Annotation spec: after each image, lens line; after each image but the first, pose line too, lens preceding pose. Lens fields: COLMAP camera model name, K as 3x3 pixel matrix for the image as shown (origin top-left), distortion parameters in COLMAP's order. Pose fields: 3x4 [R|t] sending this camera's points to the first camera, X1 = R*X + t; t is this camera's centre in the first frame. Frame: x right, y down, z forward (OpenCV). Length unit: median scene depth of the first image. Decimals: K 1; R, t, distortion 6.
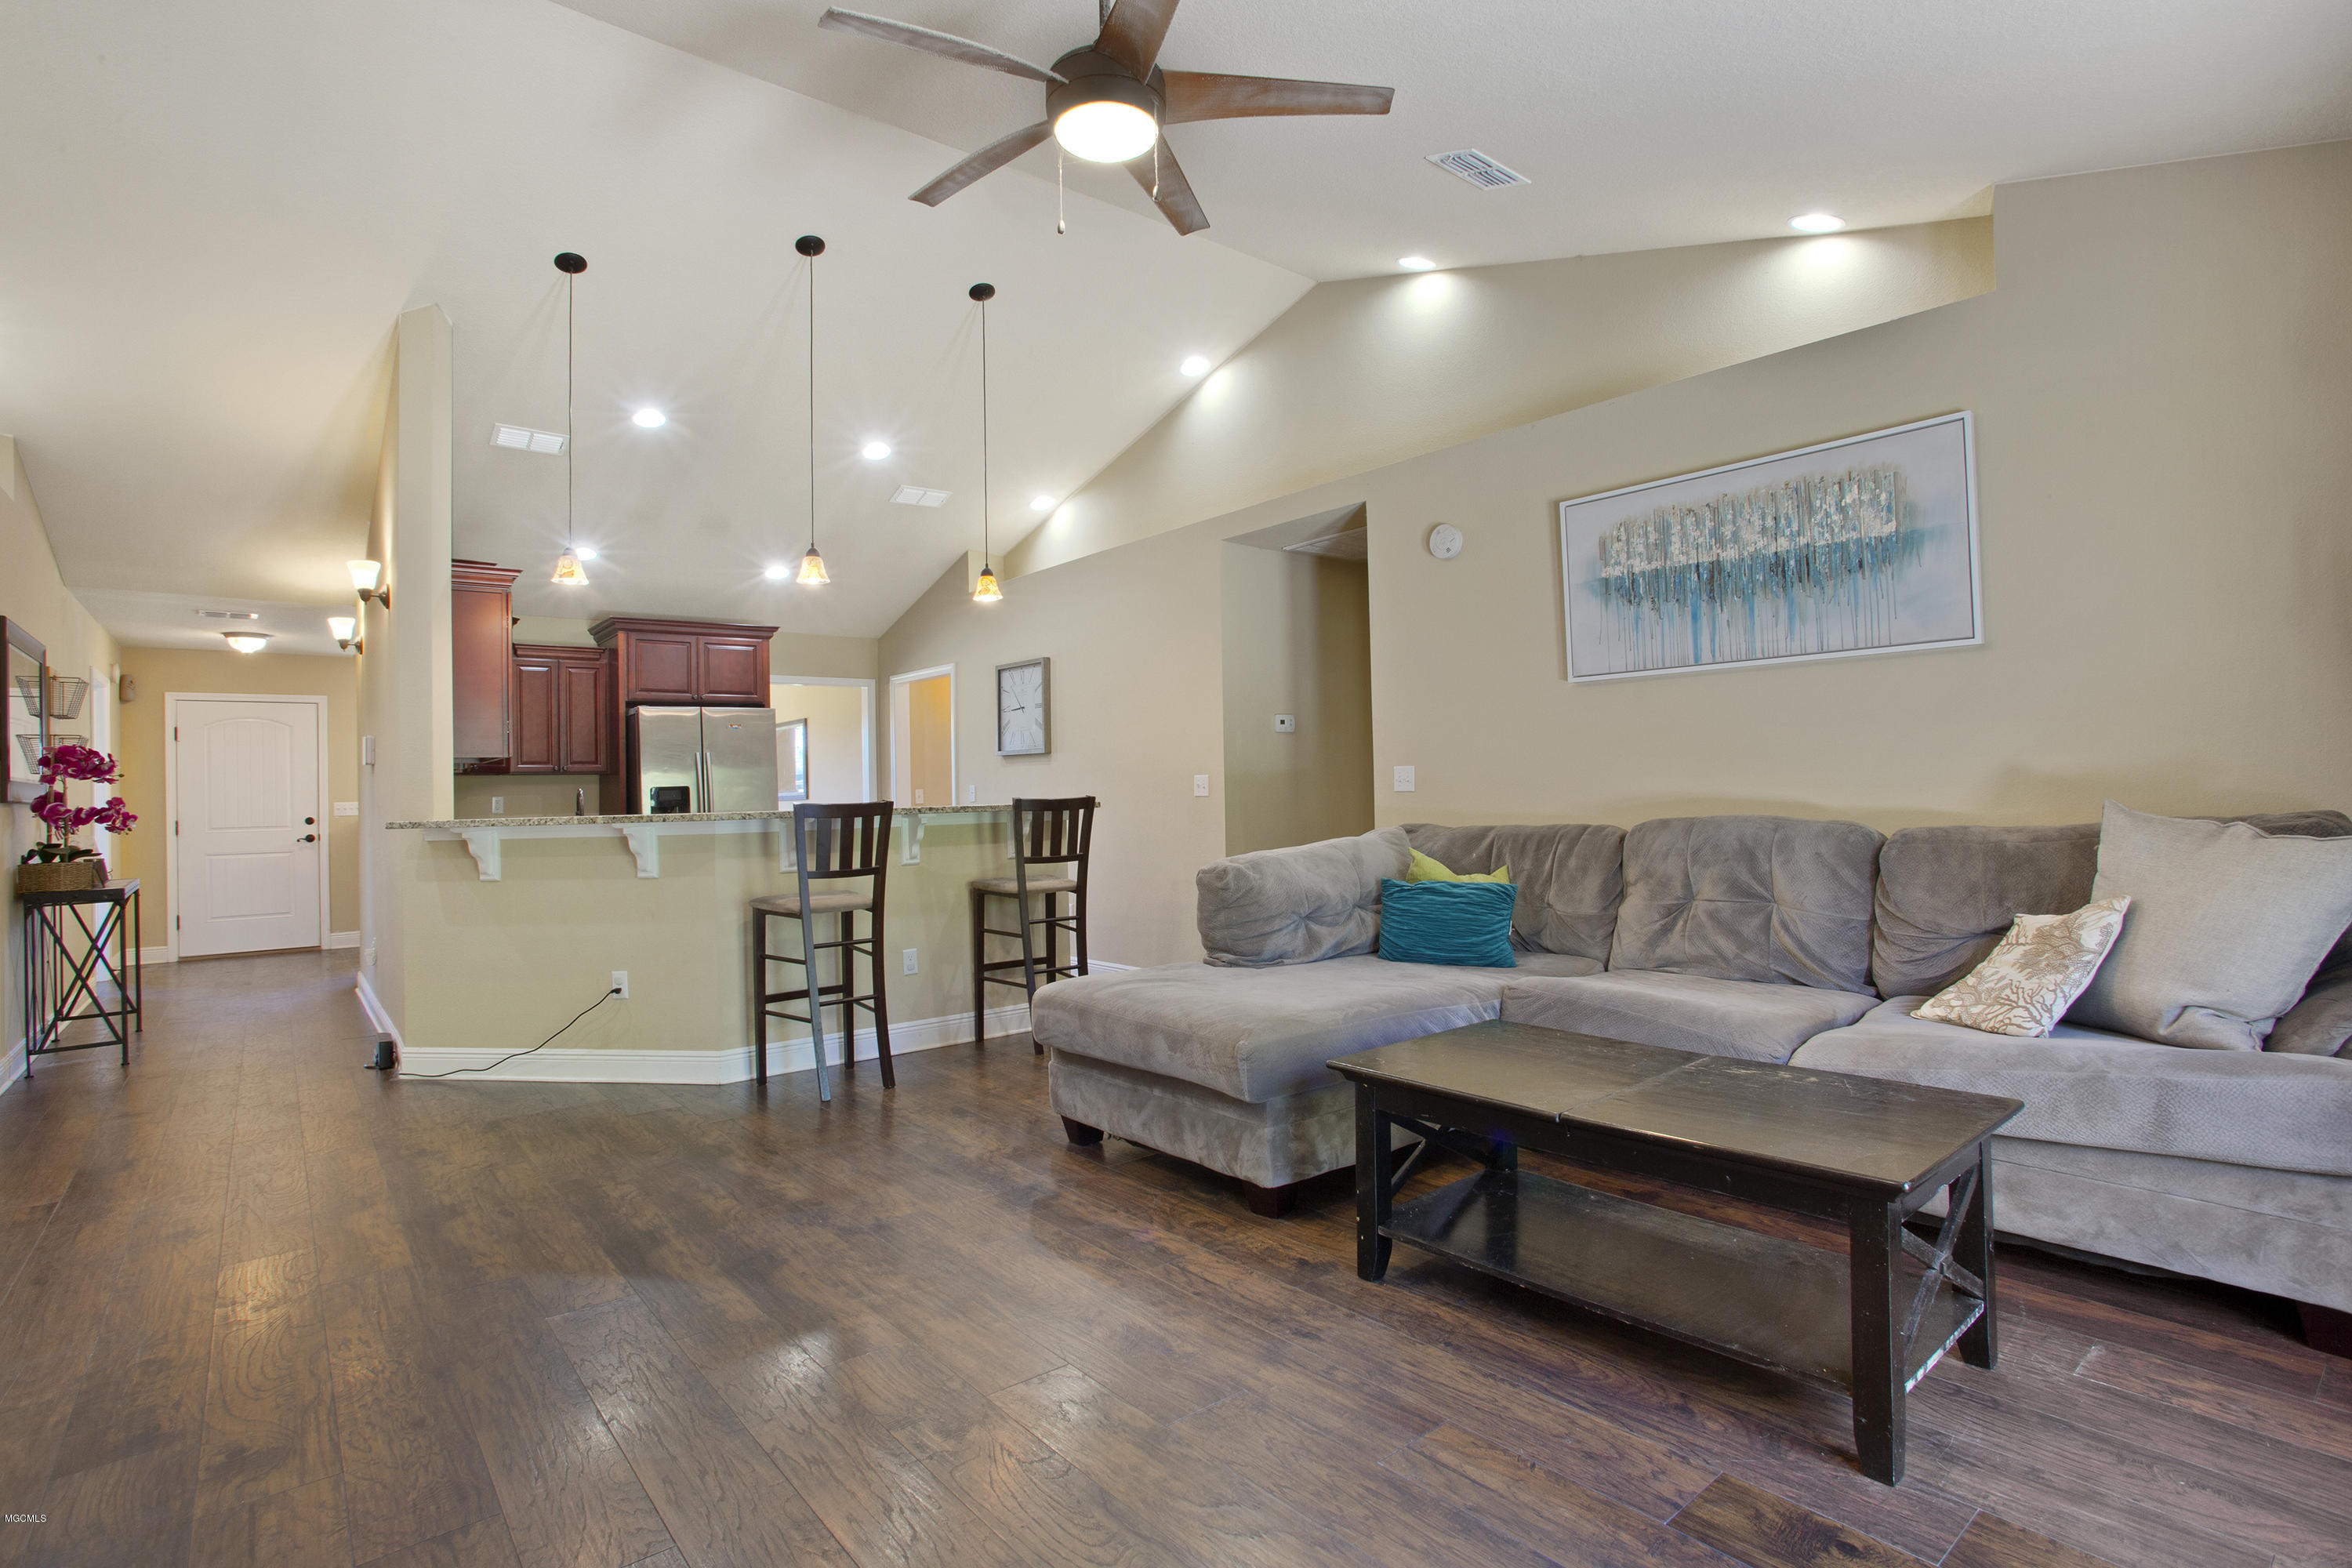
lens RADIAL K [[1140.9, 0, 1165.5], [0, 1140.9, 785.5], [0, 0, 1]] dist [-0.077294, 0.038376]
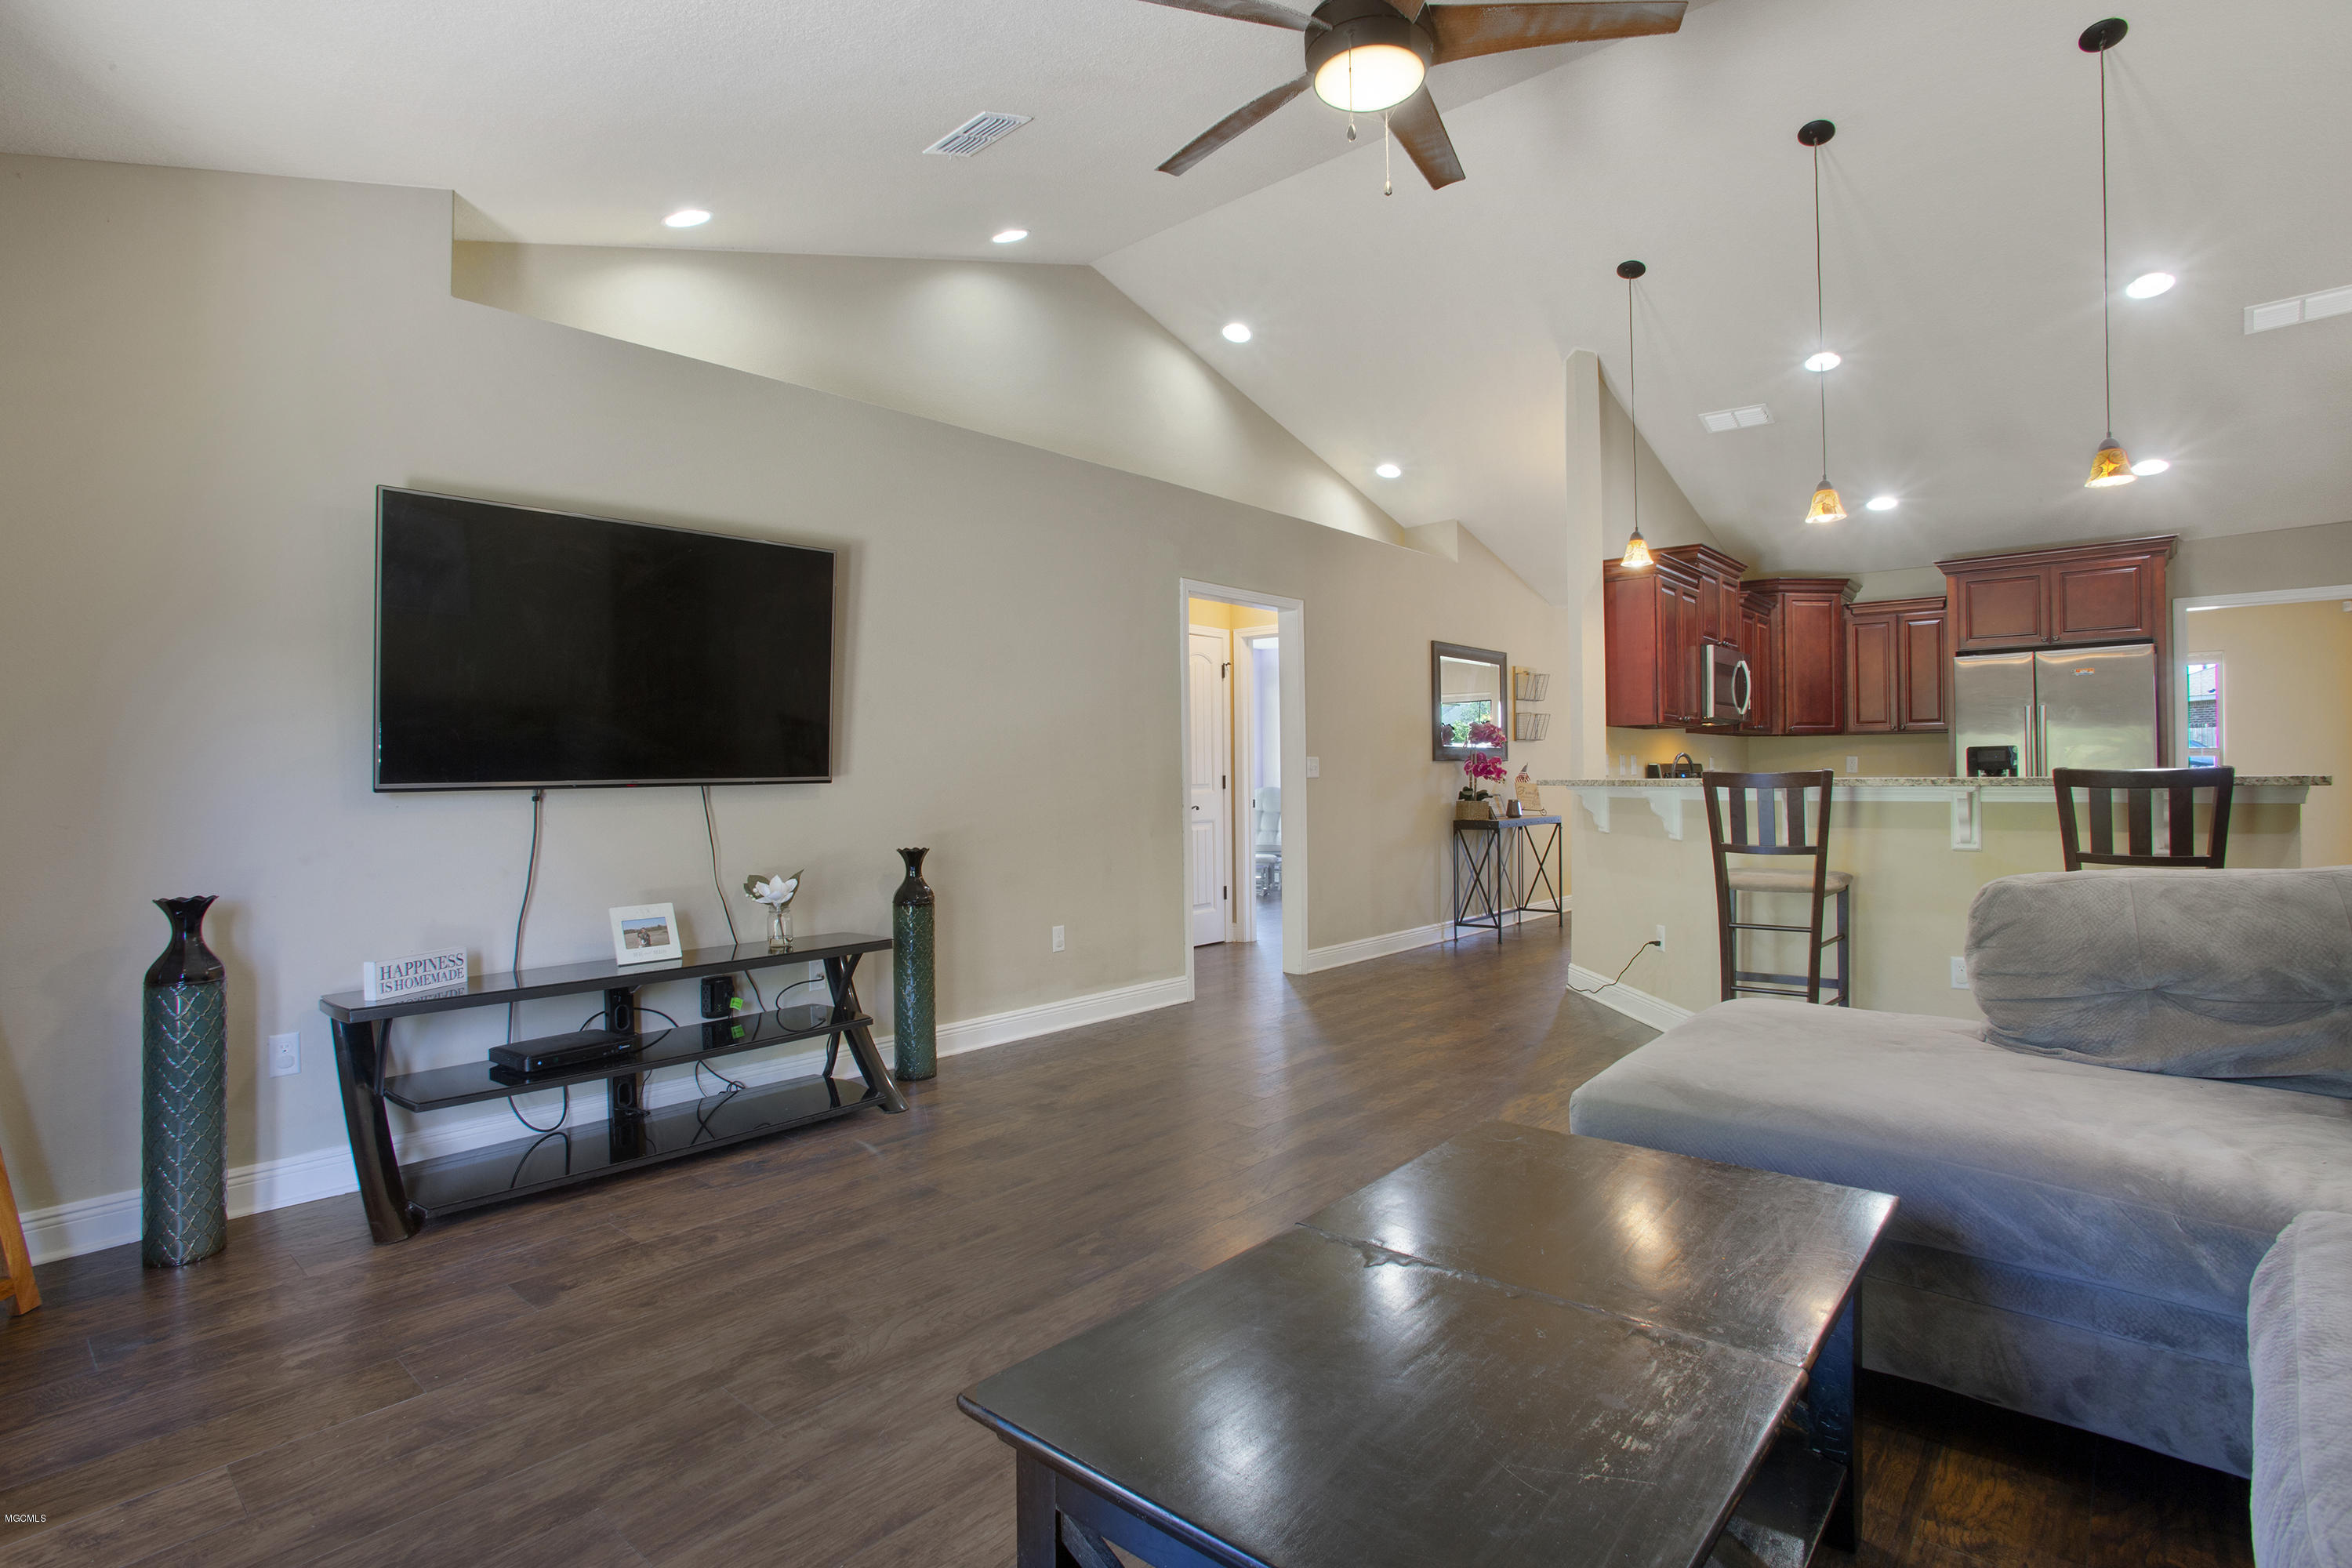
lens RADIAL K [[1108.0, 0, 1176.2], [0, 1108.0, 777.6], [0, 0, 1]] dist [-0.013887, 0.000553]
pose [[0.202479, 0.023098, -0.979014, 0.409644], [0.011189, 0.999602, 0.025898, -0.006383], [0.979223, -0.016198, 0.202139, 0.314608]]
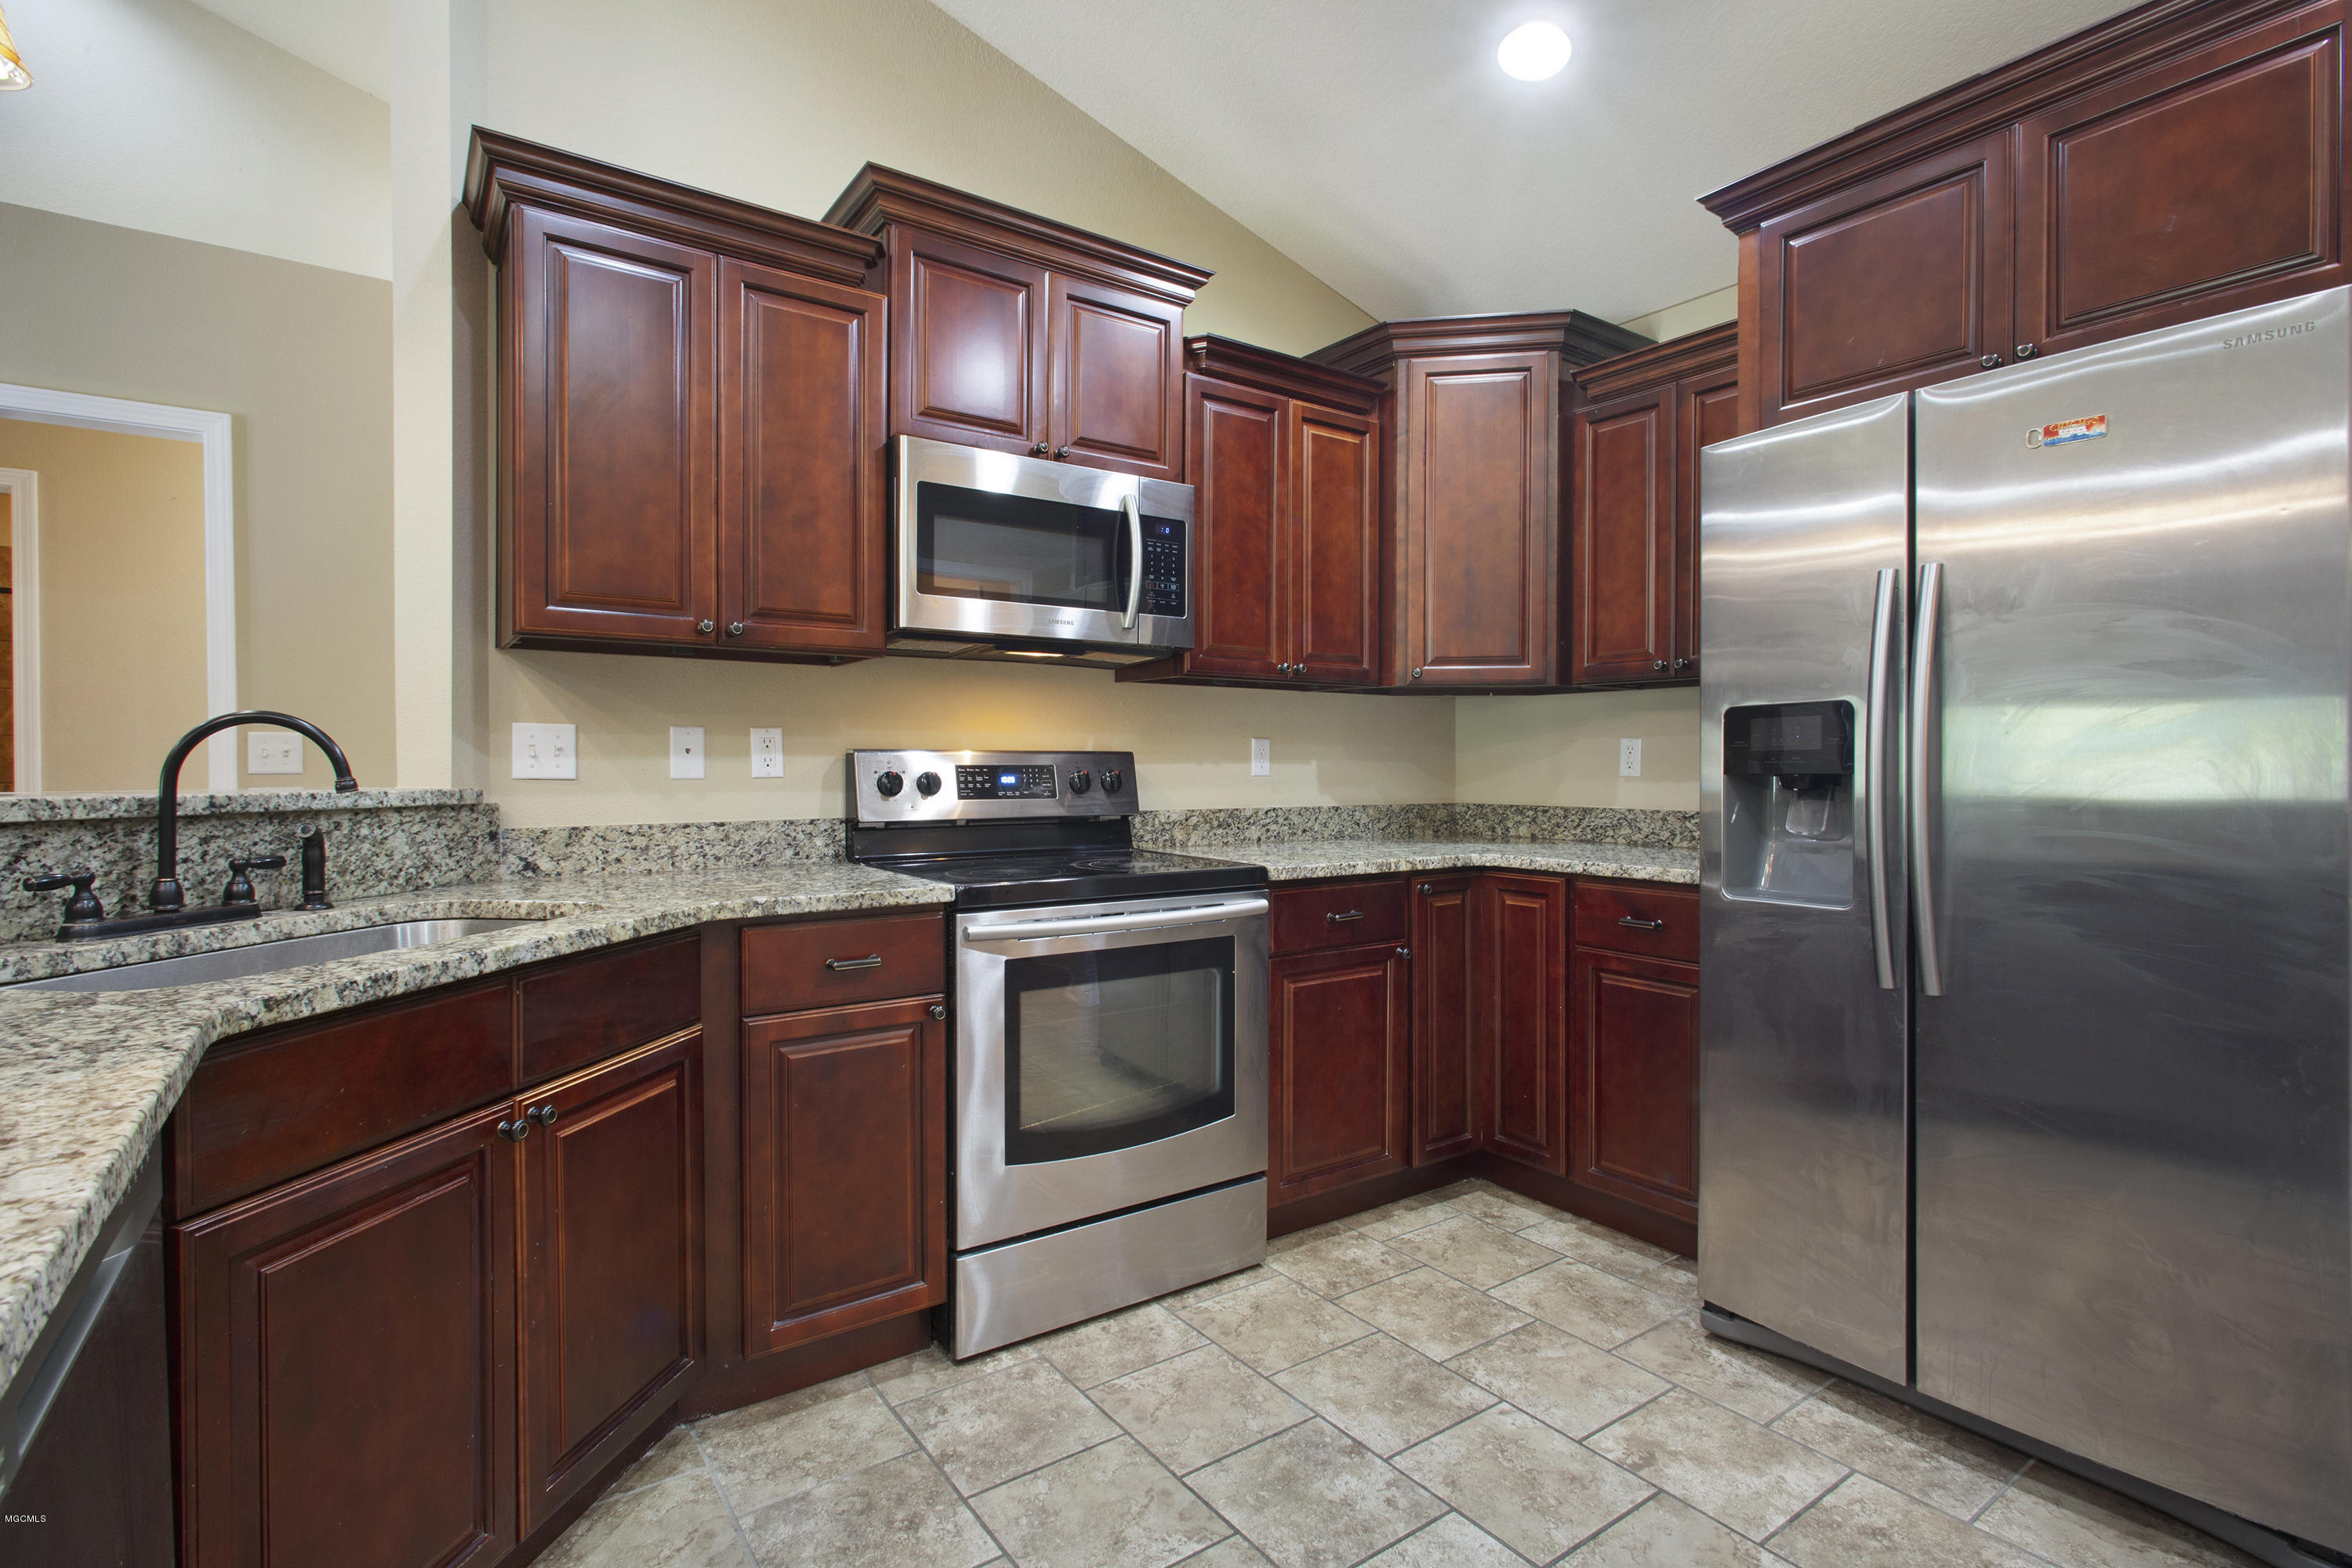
lens RADIAL K [[1108.0, 0, 1176.2], [0, 1108.0, 777.6], [0, 0, 1]] dist [-0.013887, 0.000553]
pose [[-0.078466, 0.037991, -0.996193, -0.202988], [0.005454, 0.999275, 0.037679, 0.010927], [0.996902, -0.002477, -0.078617, 1.297631]]
